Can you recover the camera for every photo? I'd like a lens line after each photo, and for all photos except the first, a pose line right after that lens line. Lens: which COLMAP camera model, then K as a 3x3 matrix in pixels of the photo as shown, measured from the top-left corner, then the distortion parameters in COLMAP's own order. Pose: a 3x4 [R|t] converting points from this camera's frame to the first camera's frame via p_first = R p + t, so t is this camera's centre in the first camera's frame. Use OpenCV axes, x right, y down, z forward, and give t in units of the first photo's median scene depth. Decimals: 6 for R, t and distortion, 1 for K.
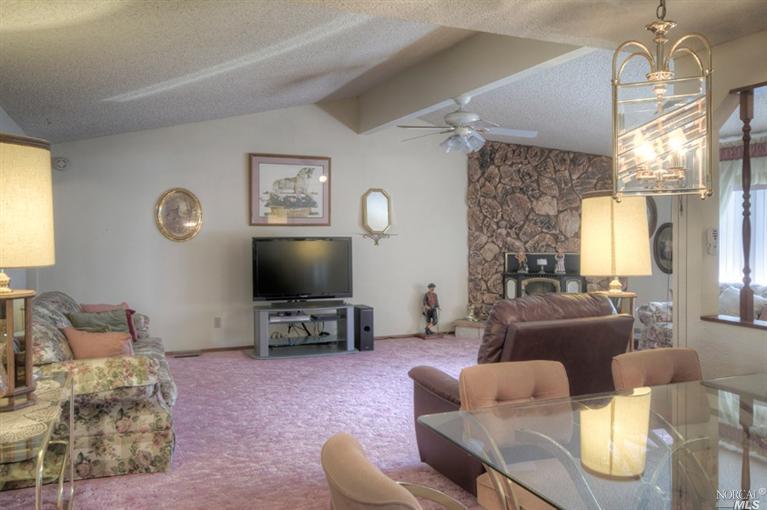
lens RADIAL K [[673.5, 0, 386.5], [0, 673.5, 248.3], [0, 0, 1]] dist [0.109252, 0.017409]
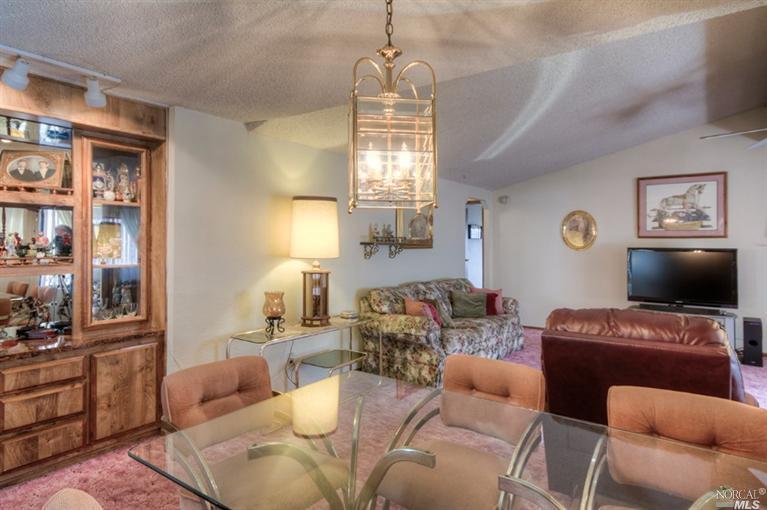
lens RADIAL K [[476.9, 0, 376.1], [0, 476.9, 251.1], [0, 0, 1]] dist [0.051679, 0.008039]
pose [[0.523785, 0.014097, -0.851734, 0.275051], [-0.026393, 0.999652, 0.000314, 0.000864], [0.851442, 0.022316, 0.523975, 0.152794]]
